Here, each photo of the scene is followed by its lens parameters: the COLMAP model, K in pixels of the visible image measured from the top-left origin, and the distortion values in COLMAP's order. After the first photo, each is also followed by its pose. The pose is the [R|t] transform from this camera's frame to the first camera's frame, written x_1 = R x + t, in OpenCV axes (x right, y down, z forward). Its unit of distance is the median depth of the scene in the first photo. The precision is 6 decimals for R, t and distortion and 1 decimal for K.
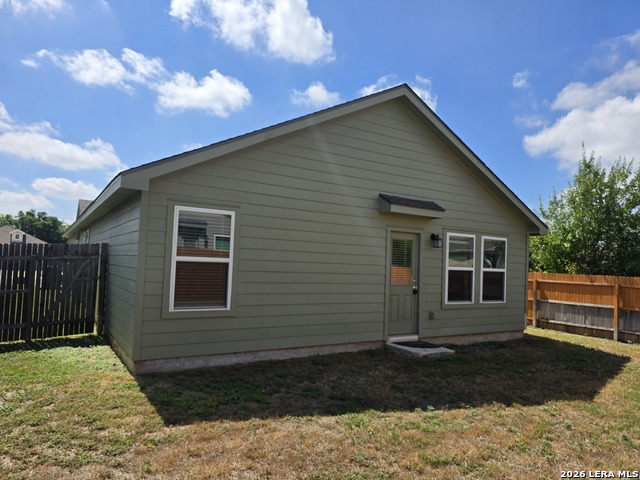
lens RADIAL K [[443.2, 0, 320.4], [0, 443.2, 266.7], [0, 0, 1]] dist [-0.001934, -0.001290]
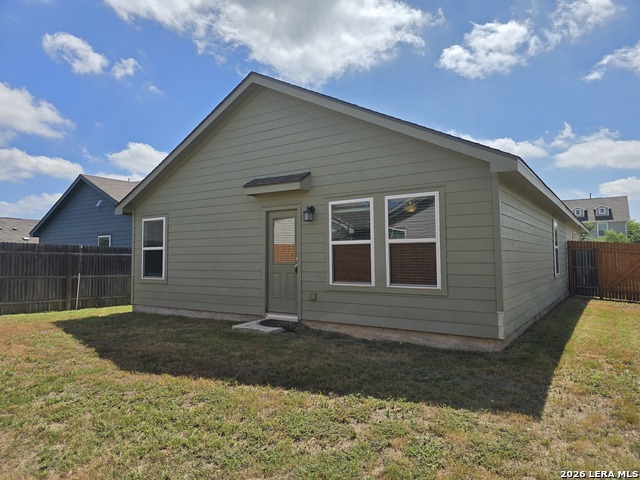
lens RADIAL K [[426.3, 0, 327.3], [0, 426.3, 238.0], [0, 0, 1]] dist [0.003902, -0.002507]
pose [[0.413837, -0.059000, -0.908437, 0.977772], [0.038442, 0.998140, -0.047314, 0.030889], [0.909539, -0.015342, 0.415335, 0.618267]]
